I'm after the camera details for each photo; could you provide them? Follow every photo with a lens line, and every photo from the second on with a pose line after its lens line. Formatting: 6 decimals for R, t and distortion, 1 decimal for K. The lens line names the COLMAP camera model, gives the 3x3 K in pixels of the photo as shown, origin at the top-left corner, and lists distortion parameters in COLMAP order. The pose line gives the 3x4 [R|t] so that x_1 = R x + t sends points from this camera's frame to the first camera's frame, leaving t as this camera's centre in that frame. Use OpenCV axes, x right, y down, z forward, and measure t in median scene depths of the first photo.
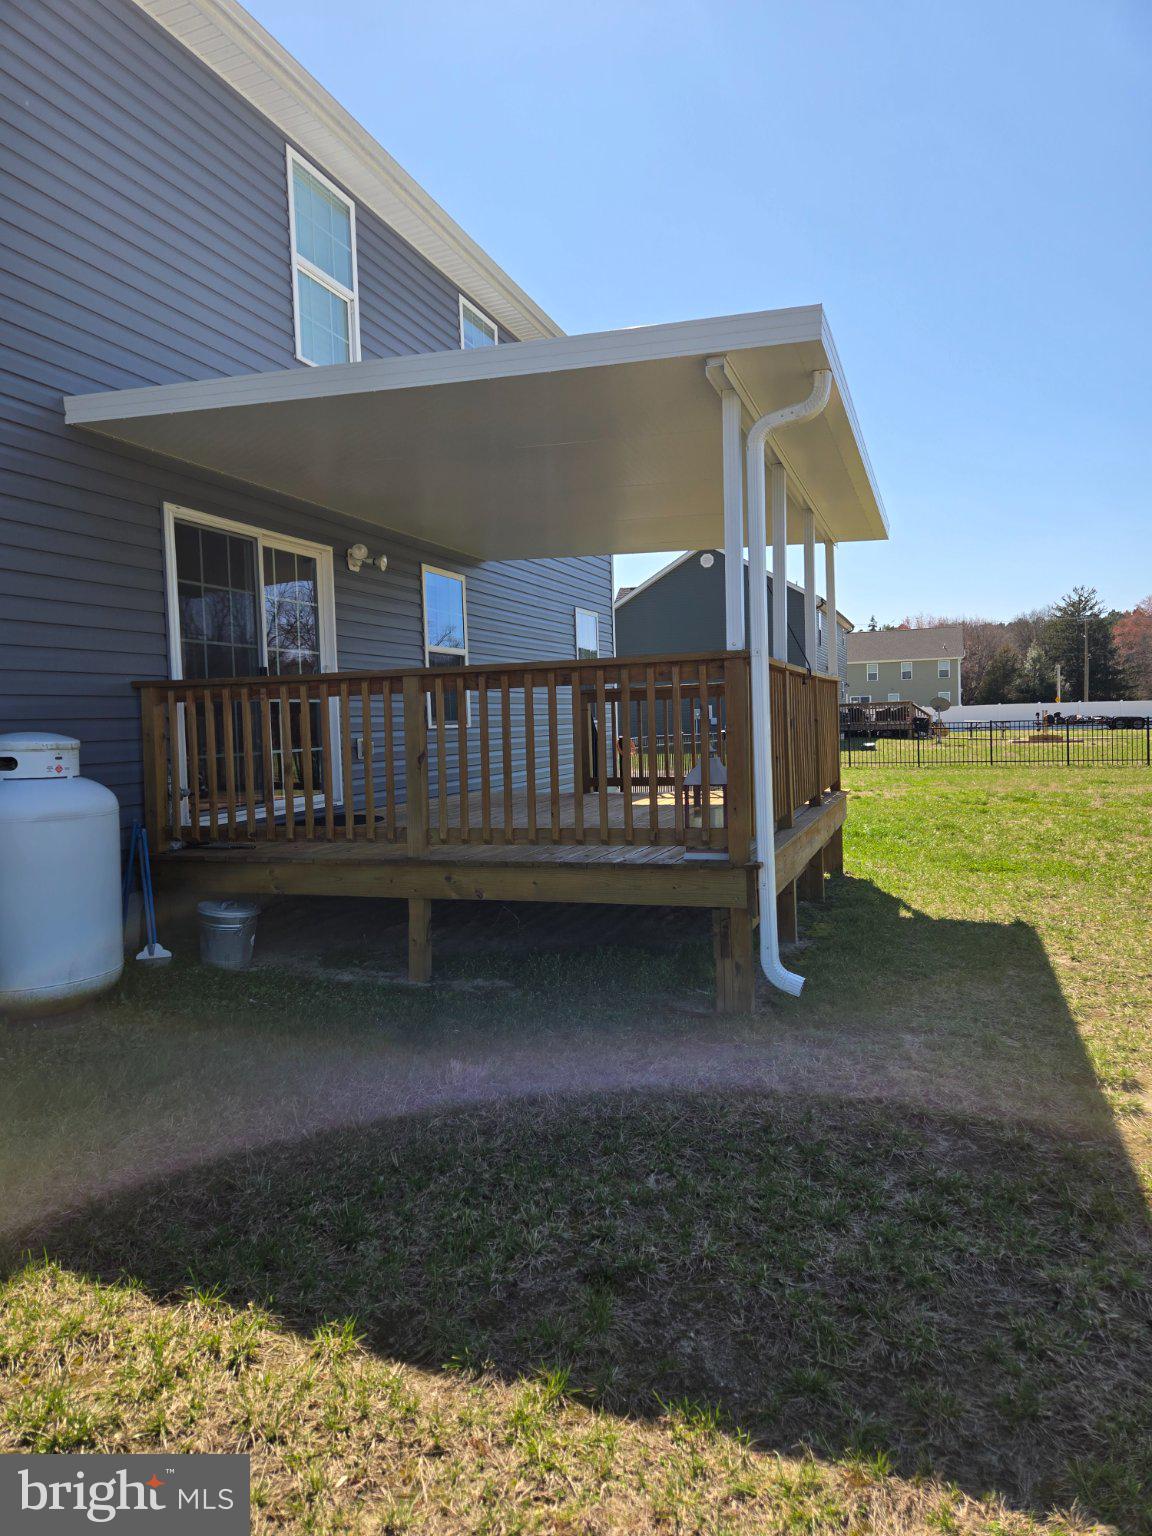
lens RADIAL K [[1025.3, 0, 576.5], [0, 1025.3, 751.3], [0, 0, 1]] dist [0.066914, -0.014353]
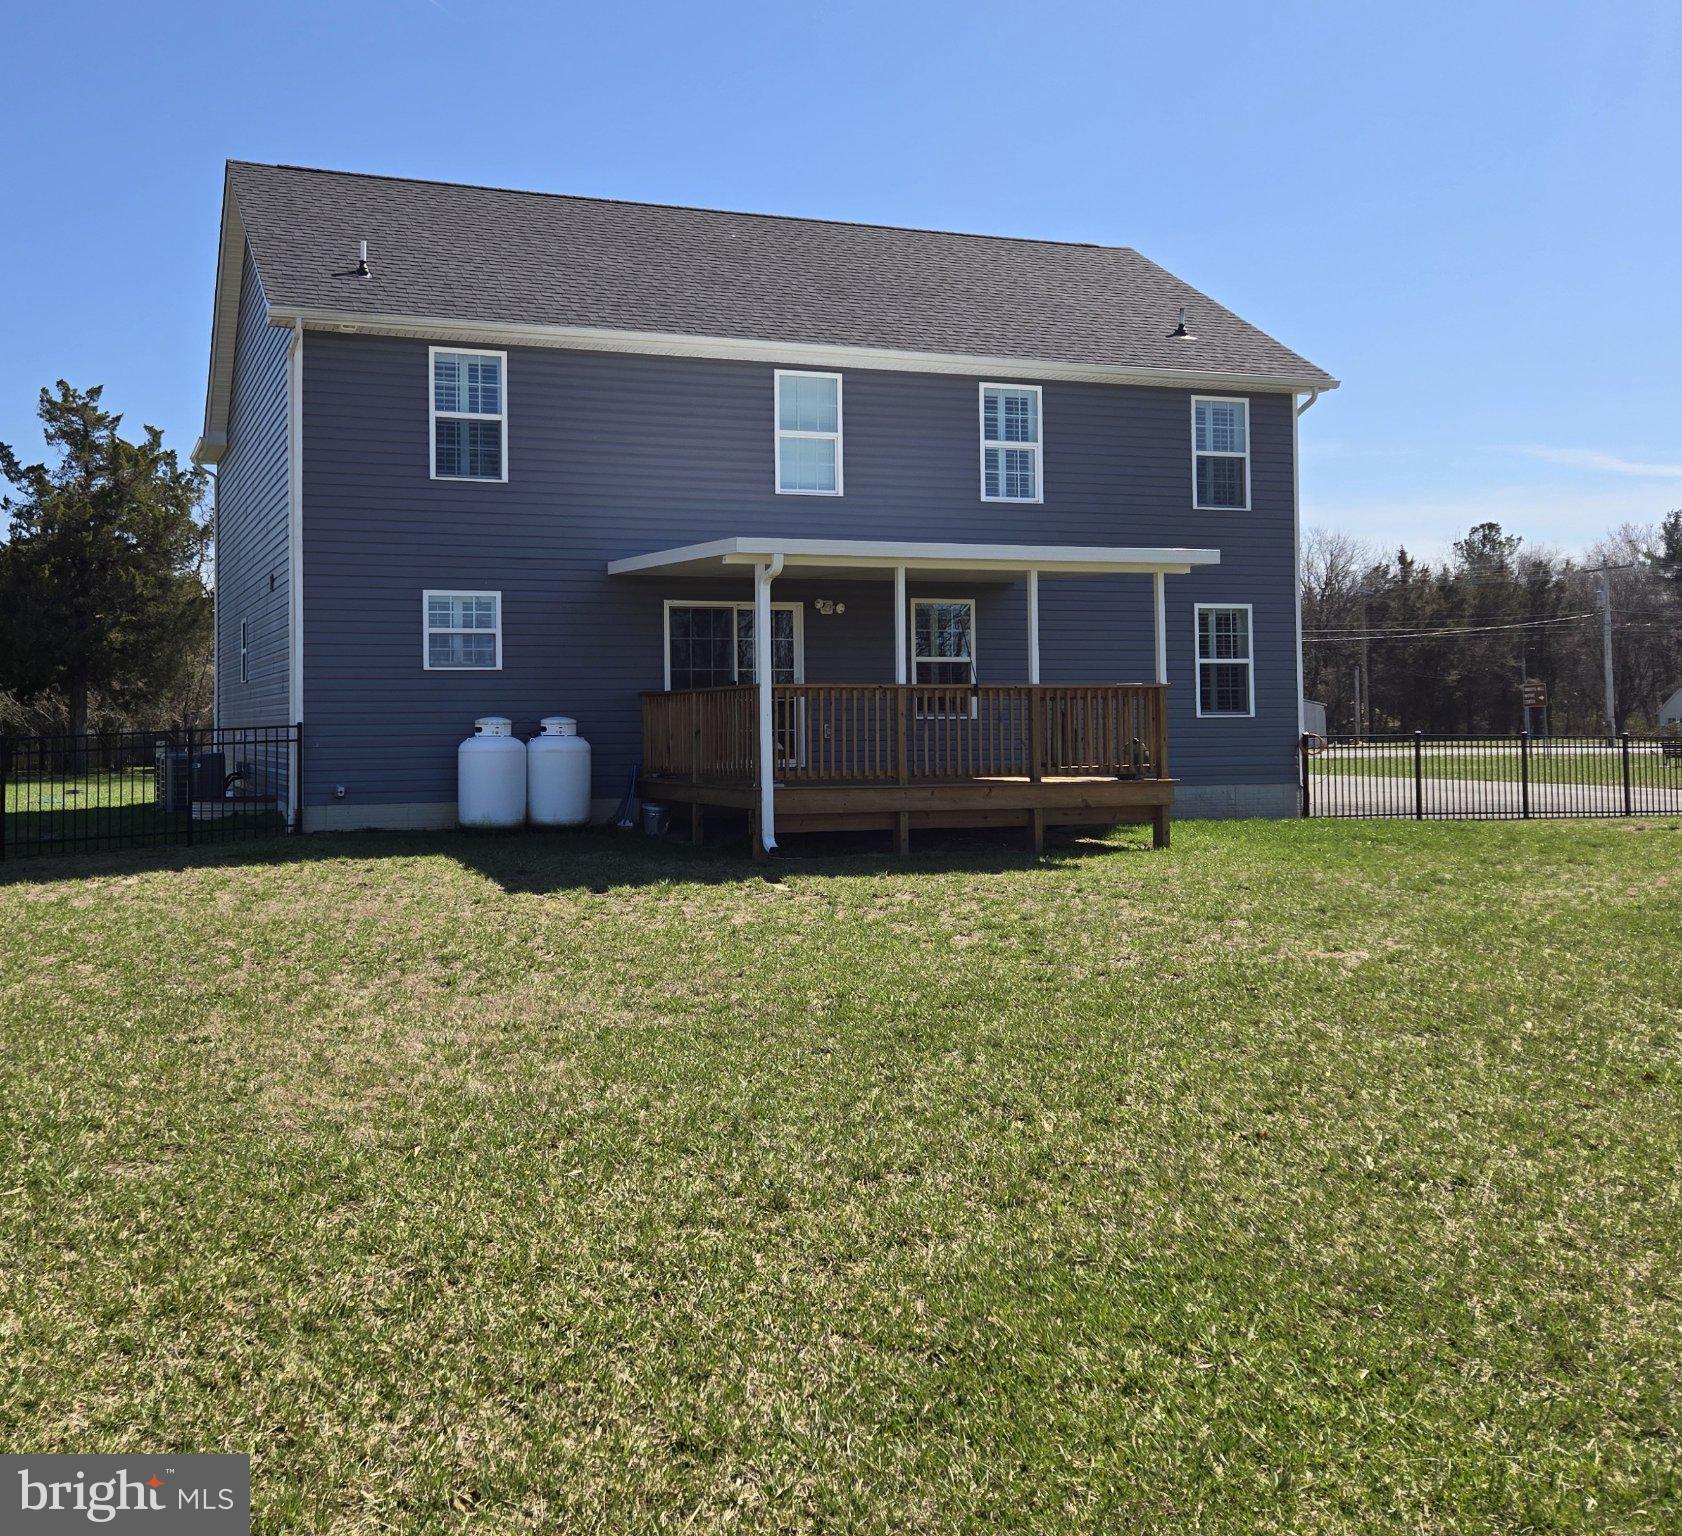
lens RADIAL K [[1690.2, 0, 667.7], [0, 1690.2, 663.6], [0, 0, 1]] dist [0.060395, 0.000000]
pose [[0.632500, -0.003865, -0.774551, 2.081467], [-0.033715, 0.998902, -0.032516, -0.017191], [0.773827, 0.046681, 0.631675, -1.001393]]
